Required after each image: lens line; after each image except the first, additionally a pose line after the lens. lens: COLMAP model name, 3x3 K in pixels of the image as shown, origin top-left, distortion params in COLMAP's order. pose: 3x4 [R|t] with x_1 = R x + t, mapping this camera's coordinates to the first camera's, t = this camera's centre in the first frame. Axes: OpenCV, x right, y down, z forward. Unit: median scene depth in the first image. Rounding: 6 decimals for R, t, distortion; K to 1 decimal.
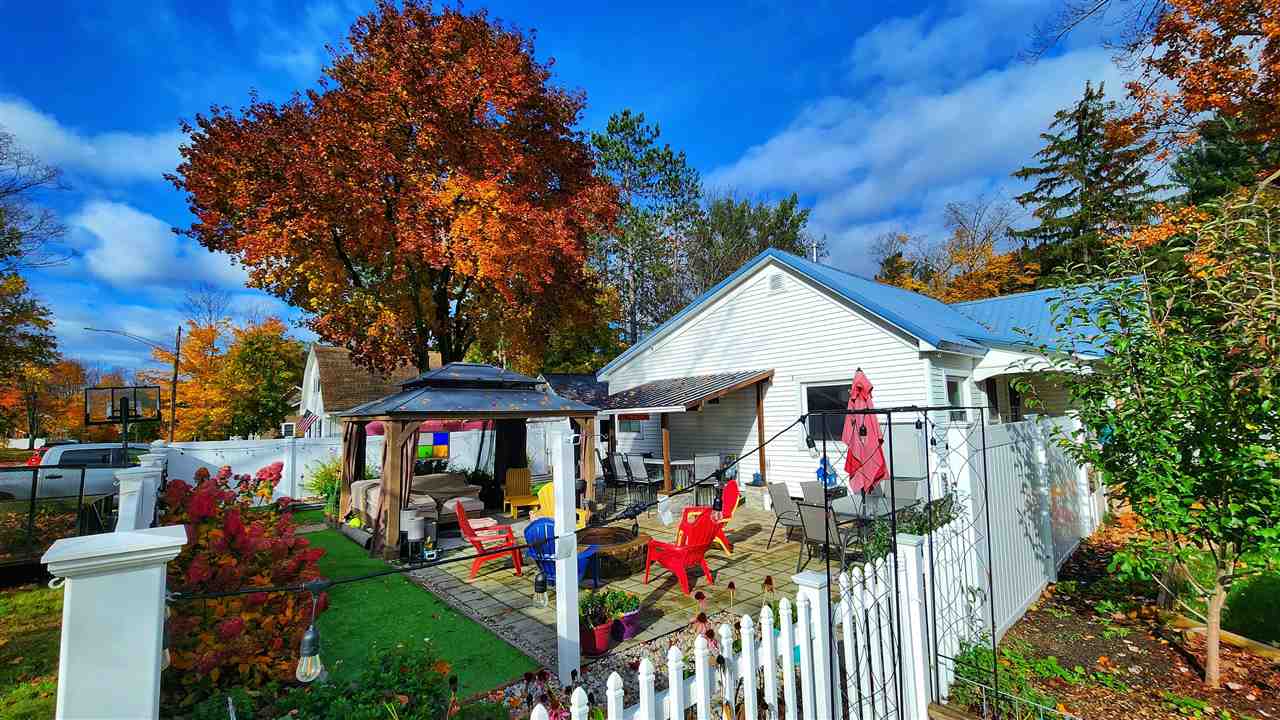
lens RADIAL K [[518.8, 0, 632.2], [0, 518.8, 367.0], [0, 0, 1]] dist [0.007506, -0.003984]
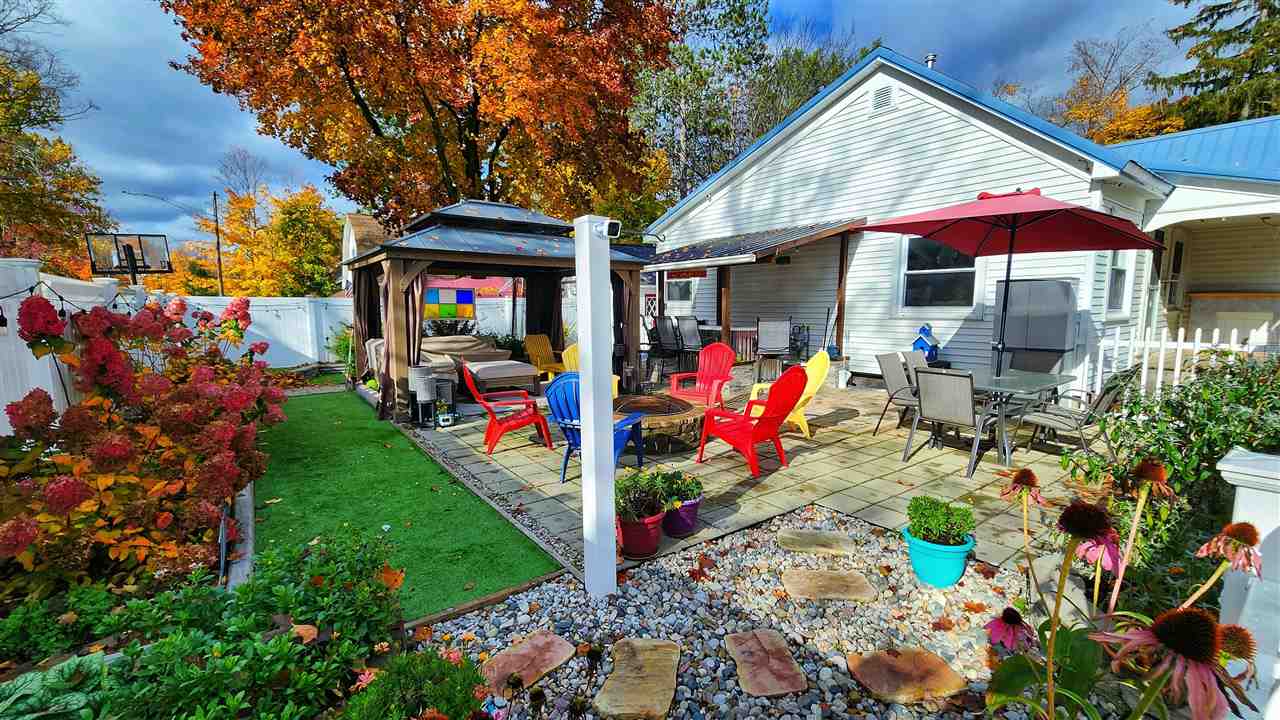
lens RADIAL K [[520.4, 0, 634.2], [0, 520.4, 368.2], [0, 0, 1]] dist [0.003003, -0.003947]
pose [[0.996541, 0.033090, -0.076228, -0.008091], [-0.015765, 0.975925, 0.217534, 0.039187], [0.081591, -0.215580, 0.973071, 0.093671]]
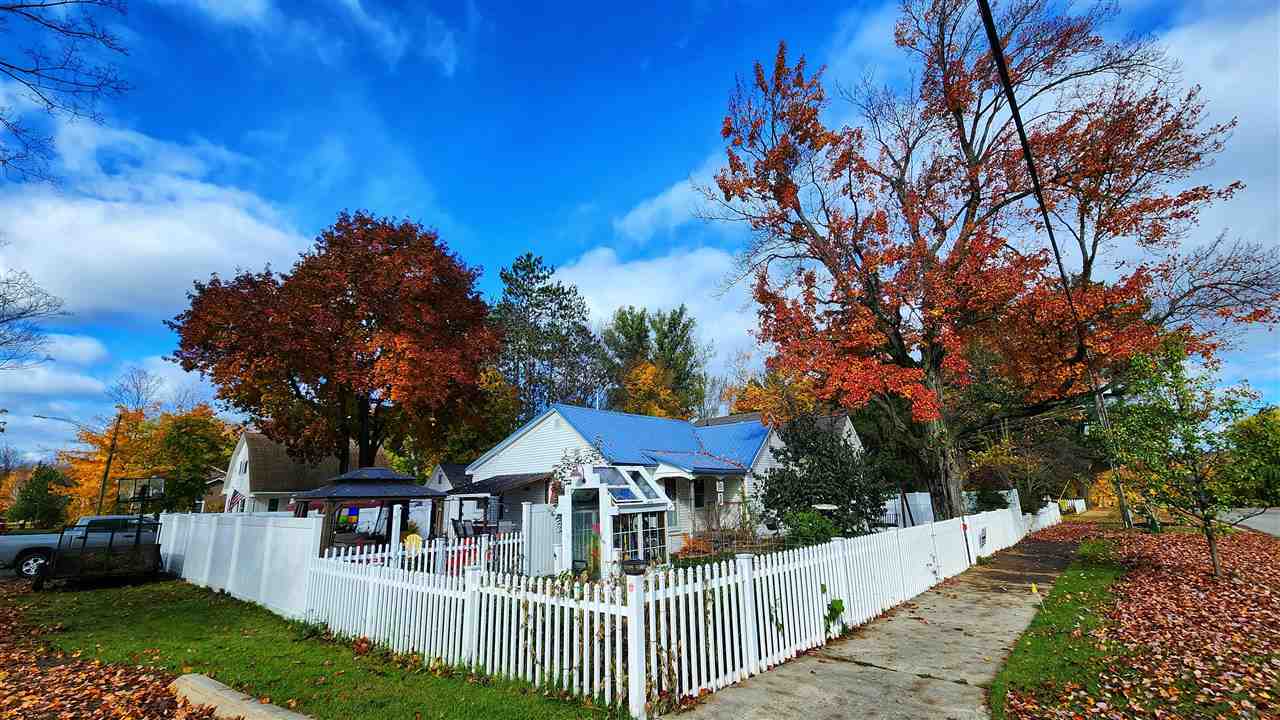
lens RADIAL K [[522.4, 0, 634.1], [0, 522.4, 369.4], [0, 0, 1]] dist [0.001944, -0.002043]
pose [[0.991921, 0.033064, 0.122471, 0.198675], [-0.015443, 0.989728, -0.142126, -0.058747], [-0.125912, 0.139086, 0.982243, -0.539204]]
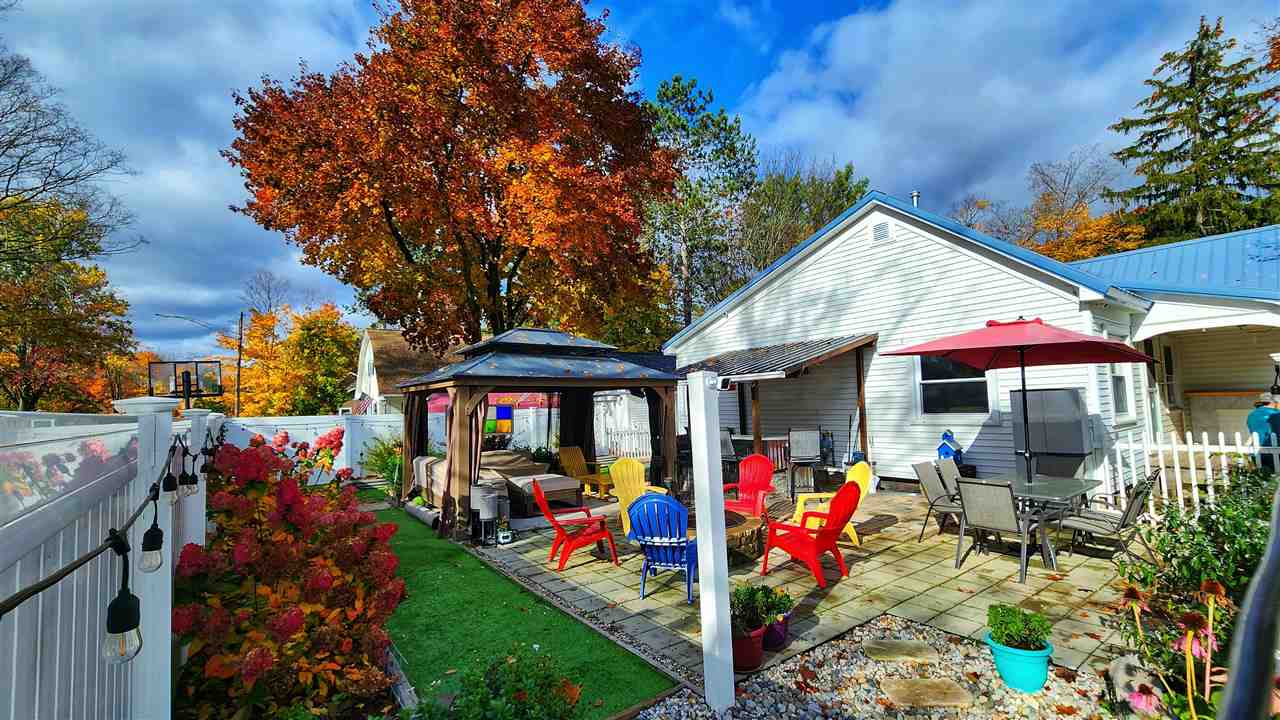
lens RADIAL K [[522.4, 0, 634.1], [0, 522.4, 369.4], [0, 0, 1]] dist [0.001944, -0.002043]
pose [[0.997022, -0.007141, -0.076786, -0.042544], [0.009434, 0.999519, 0.029537, 0.023009], [0.076538, -0.030174, 0.996610, 0.060013]]
